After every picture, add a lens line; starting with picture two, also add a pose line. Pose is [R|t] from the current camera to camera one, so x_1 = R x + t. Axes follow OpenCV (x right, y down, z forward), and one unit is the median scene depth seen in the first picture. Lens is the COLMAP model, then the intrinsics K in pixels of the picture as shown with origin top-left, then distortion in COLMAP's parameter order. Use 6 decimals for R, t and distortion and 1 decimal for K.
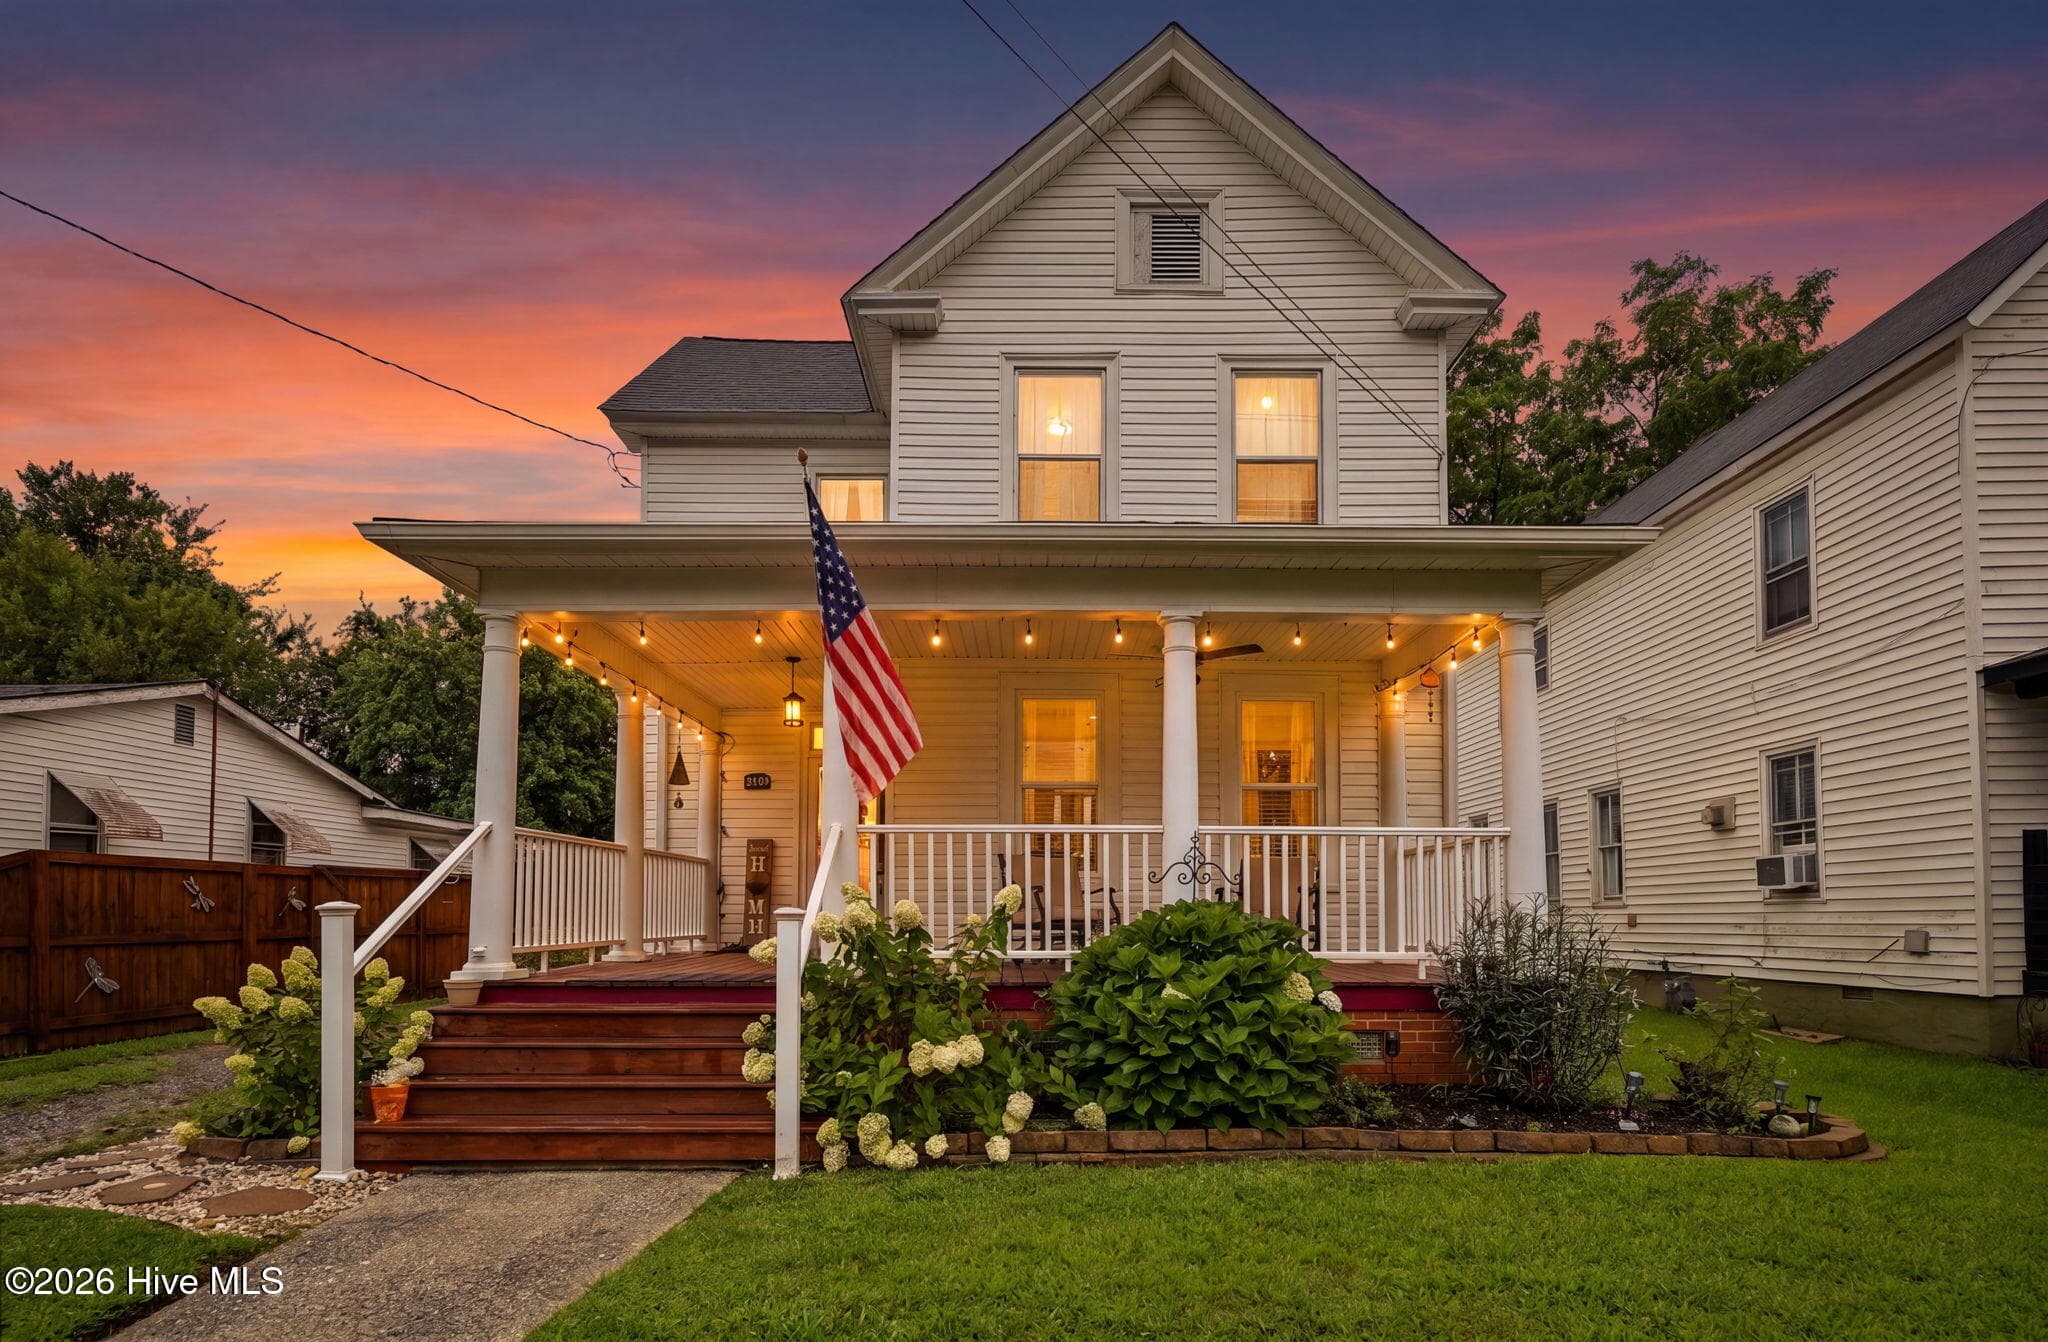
lens RADIAL K [[993.9, 0, 1030.1], [0, 993.9, 870.6], [0, 0, 1]] dist [-0.004287, 0.000919]
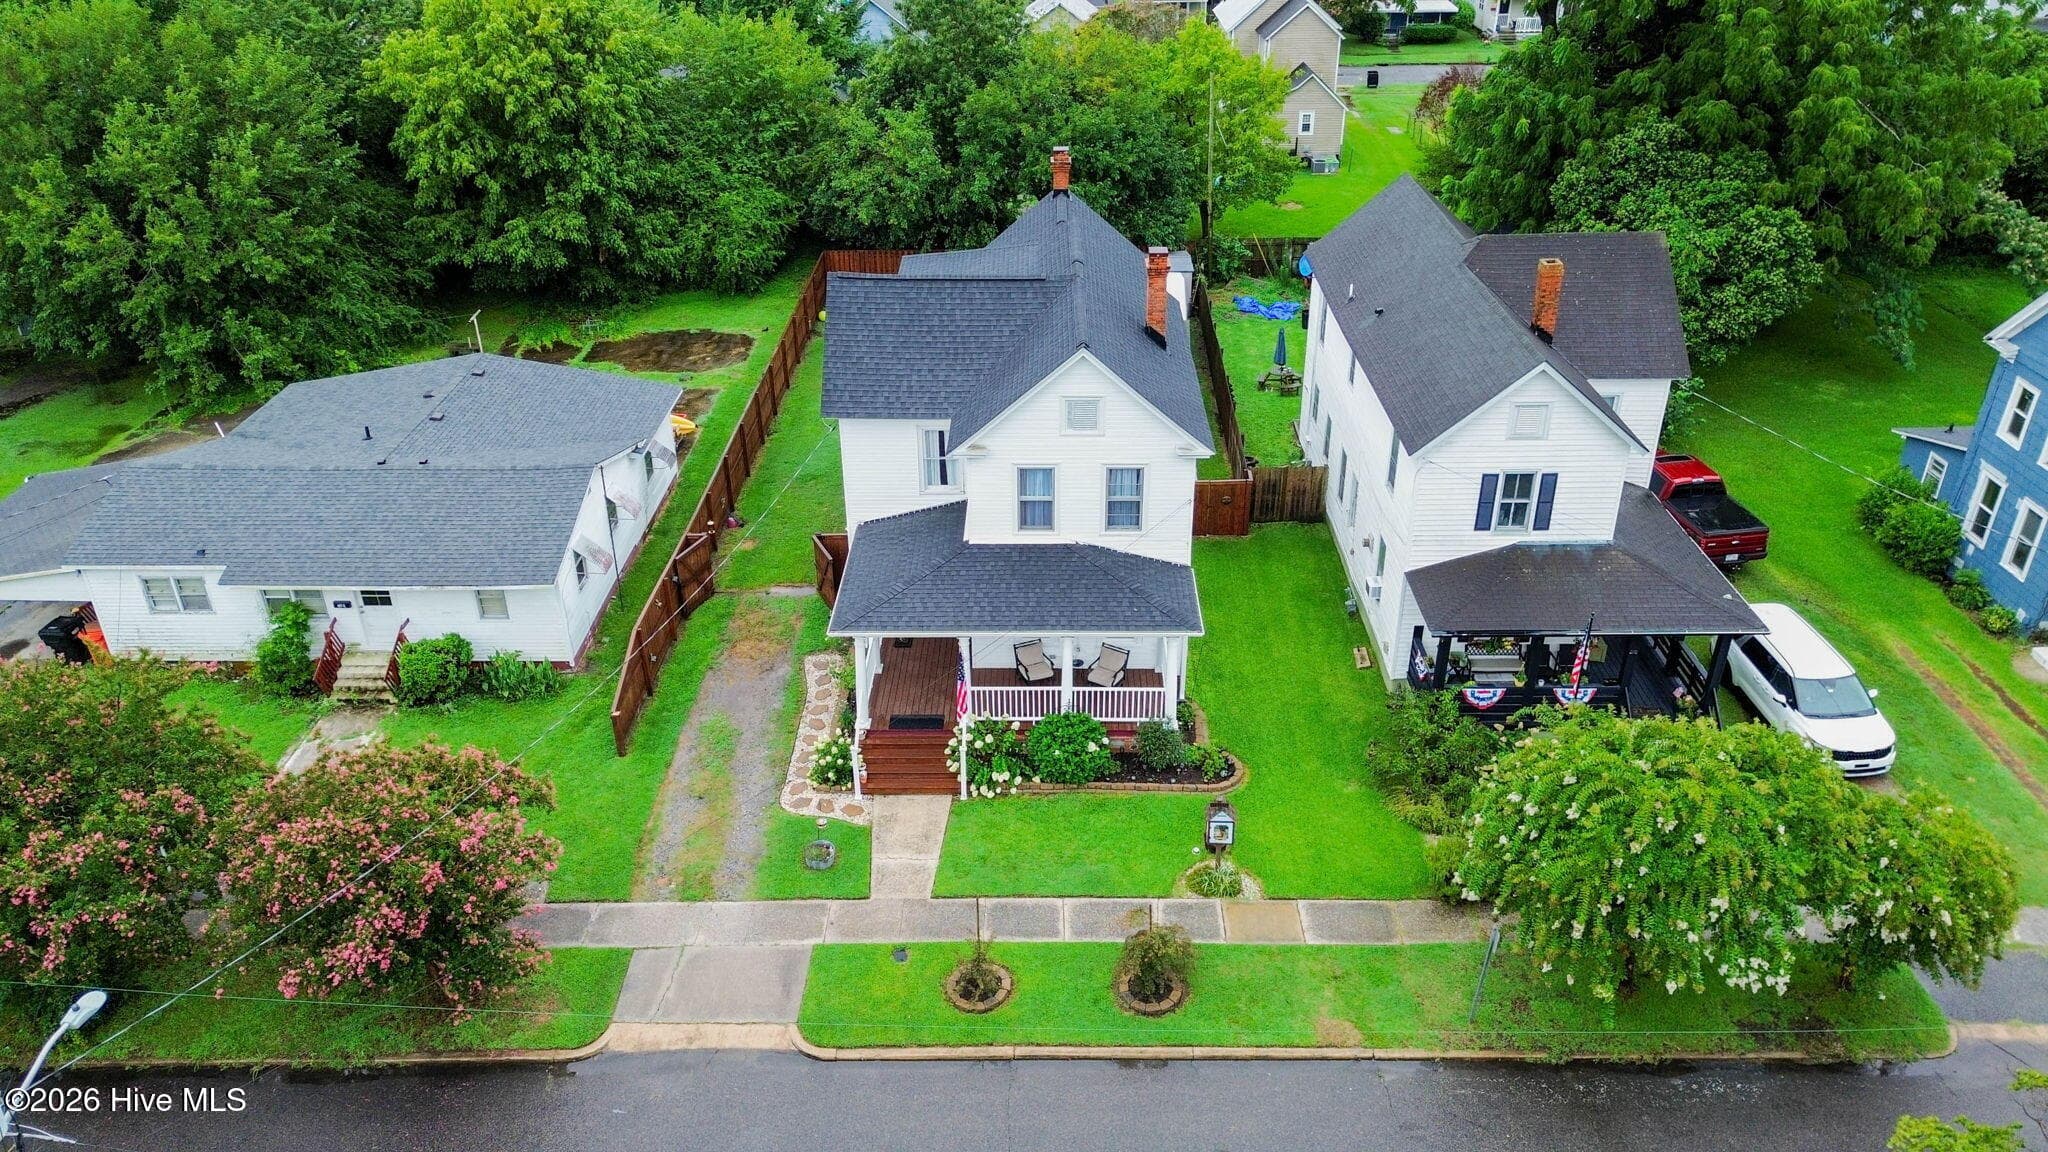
lens RADIAL K [[1440.5, 0, 1019.7], [0, 1440.5, 587.3], [0, 0, 1]] dist [0.069199, -0.056796]
pose [[0.999578, 0.000637, -0.029040, 0.101443], [0.014762, 0.849880, 0.526770, -2.172834], [0.025016, -0.526976, 0.849512, -2.212067]]
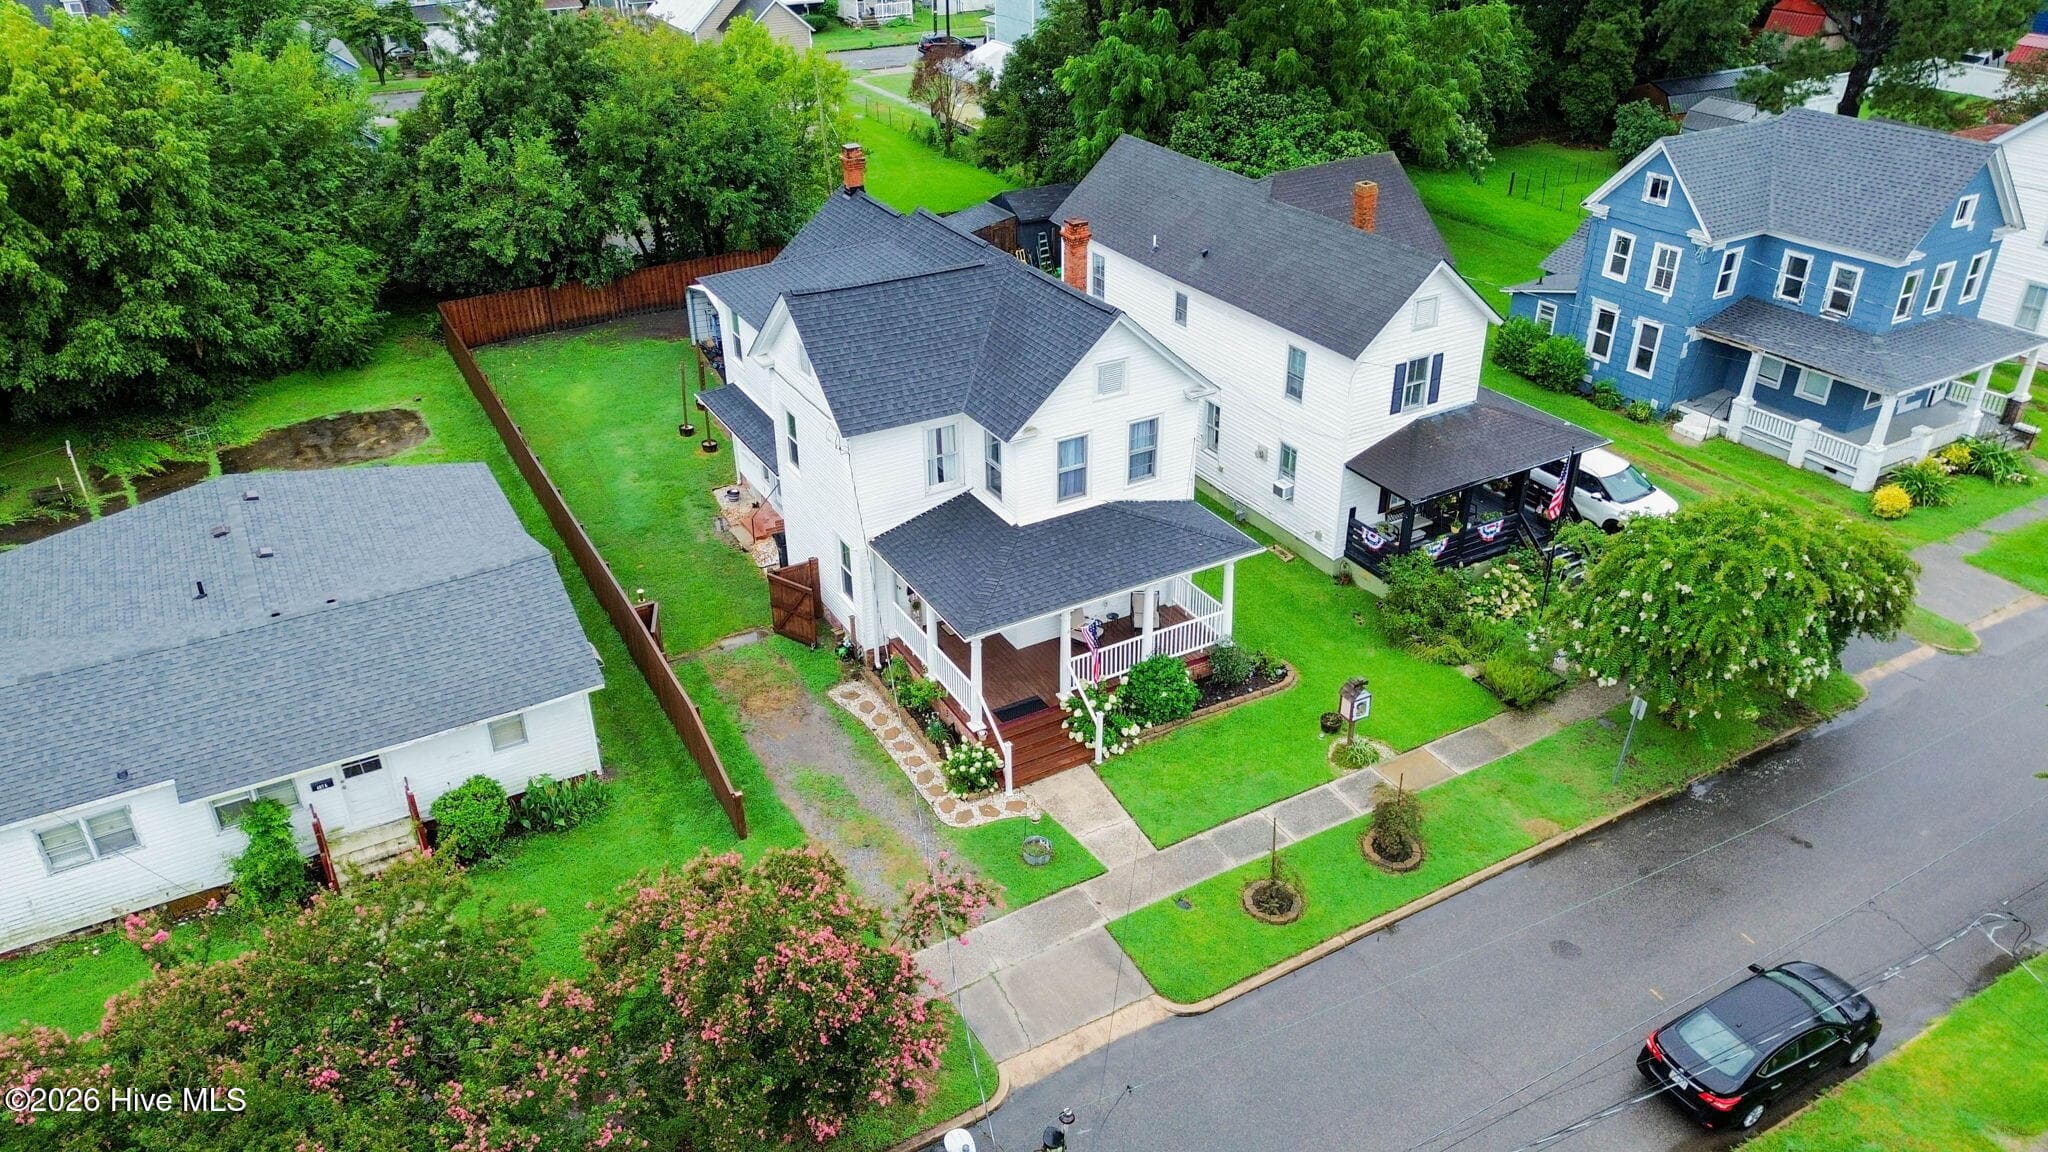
lens RADIAL K [[1440.5, 0, 1026.2], [0, 1440.5, 588.4], [0, 0, 1]] dist [0.069199, -0.056796]
pose [[0.872992, -0.253488, 0.416687, -1.750569], [-0.006412, 0.848294, 0.529487, -2.181790], [-0.487692, -0.464910, 0.738928, -1.883002]]
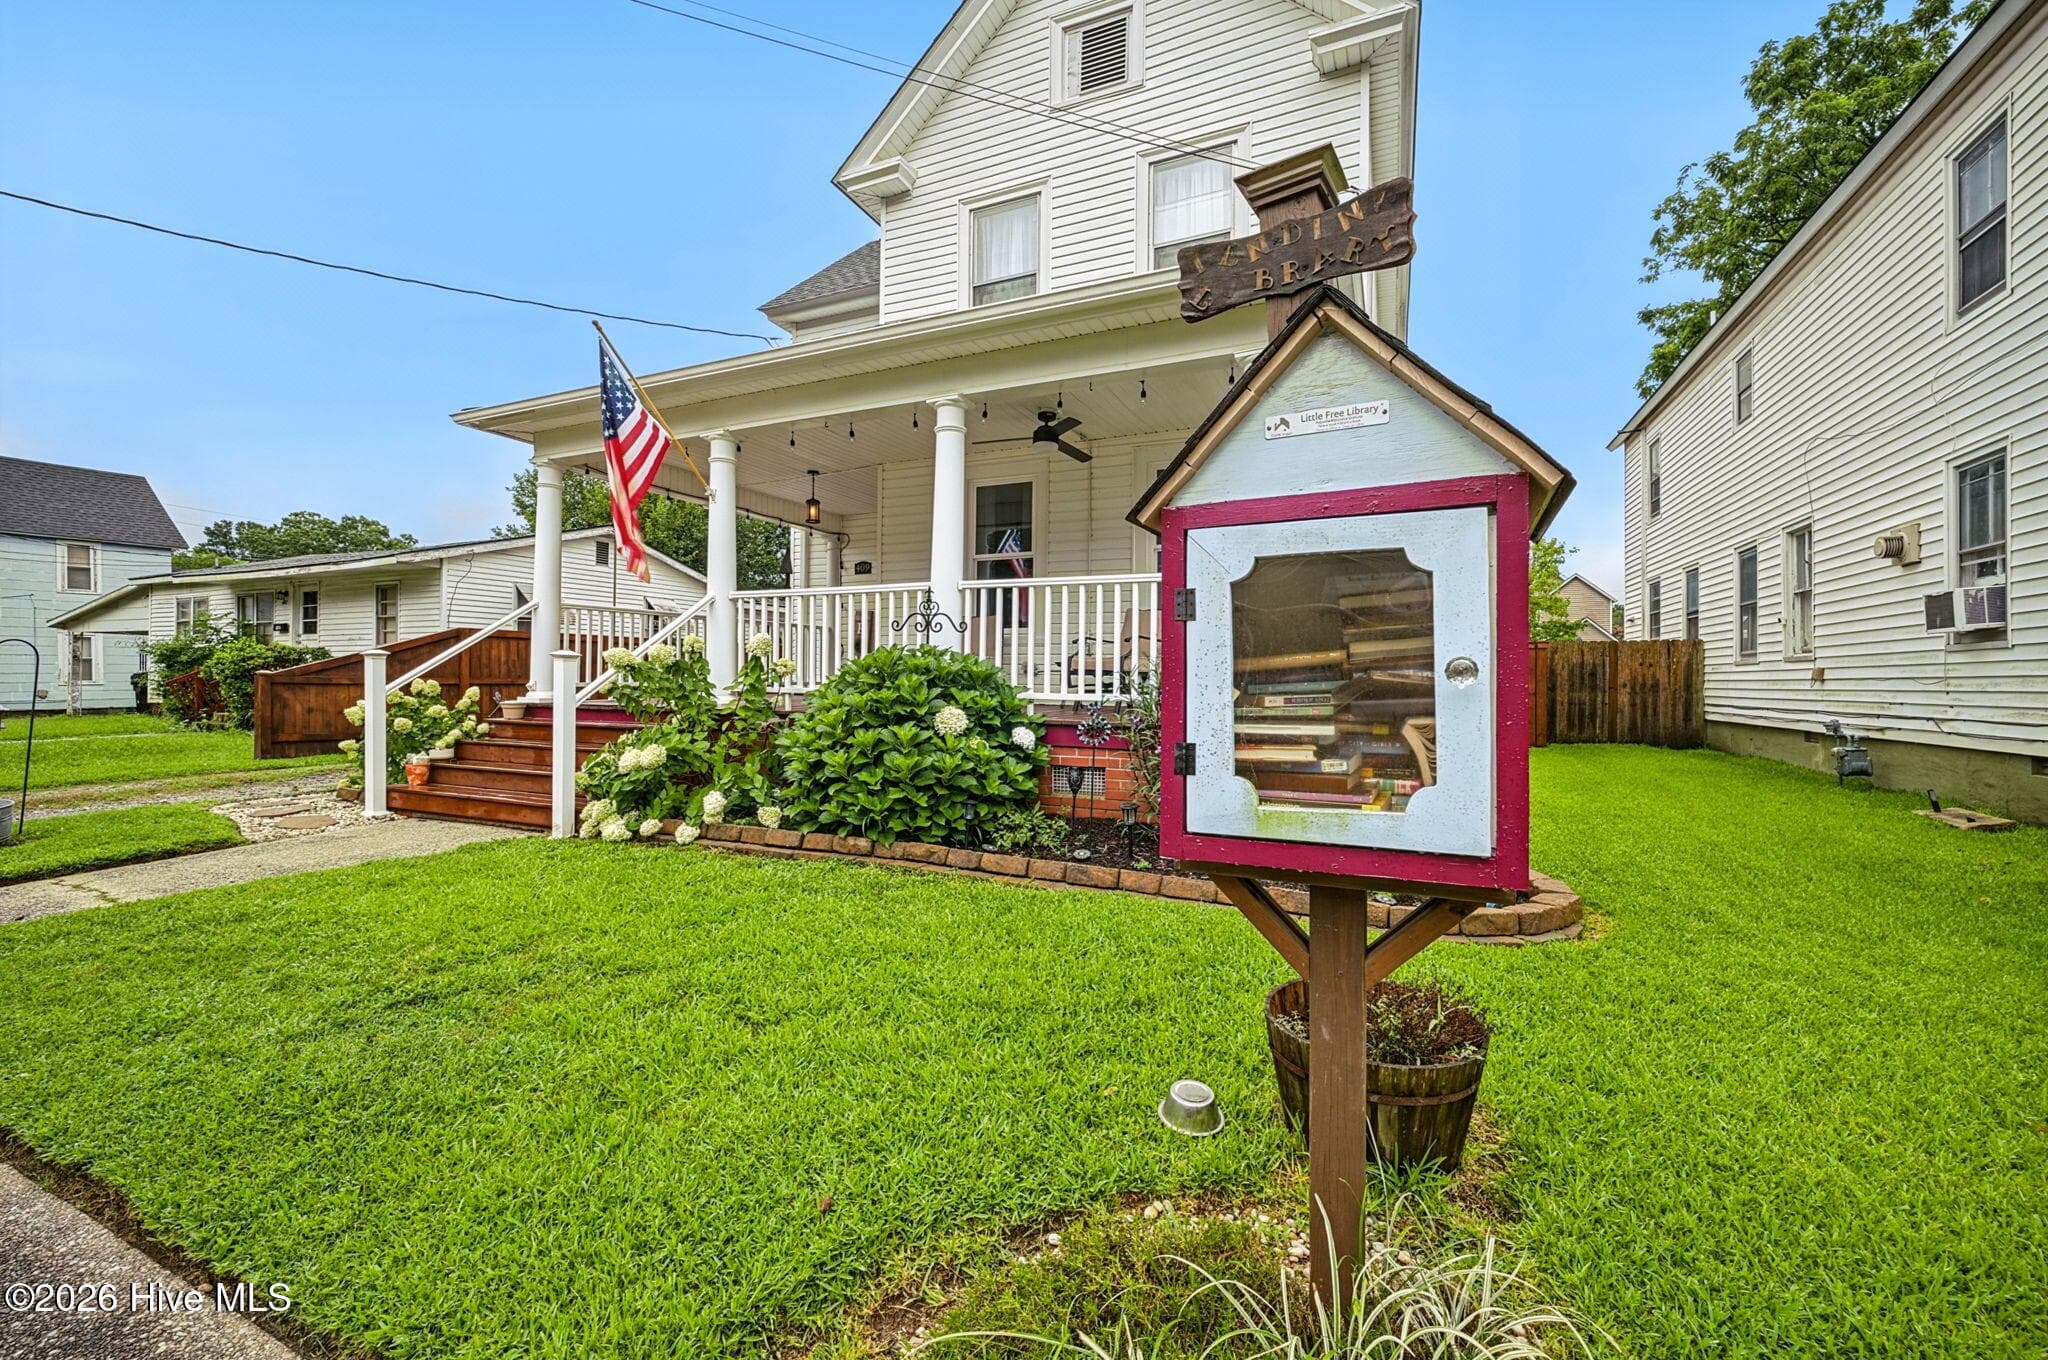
lens RADIAL K [[812.4, 0, 1021.9], [0, 812.4, 681.9], [0, 0, 1]] dist [0.000173, -0.001219]
pose [[0.904518, 0.005194, -0.426404, 0.474341], [0.012680, 0.999156, 0.039069, 0.028760], [0.426247, -0.040745, 0.903689, 0.147532]]
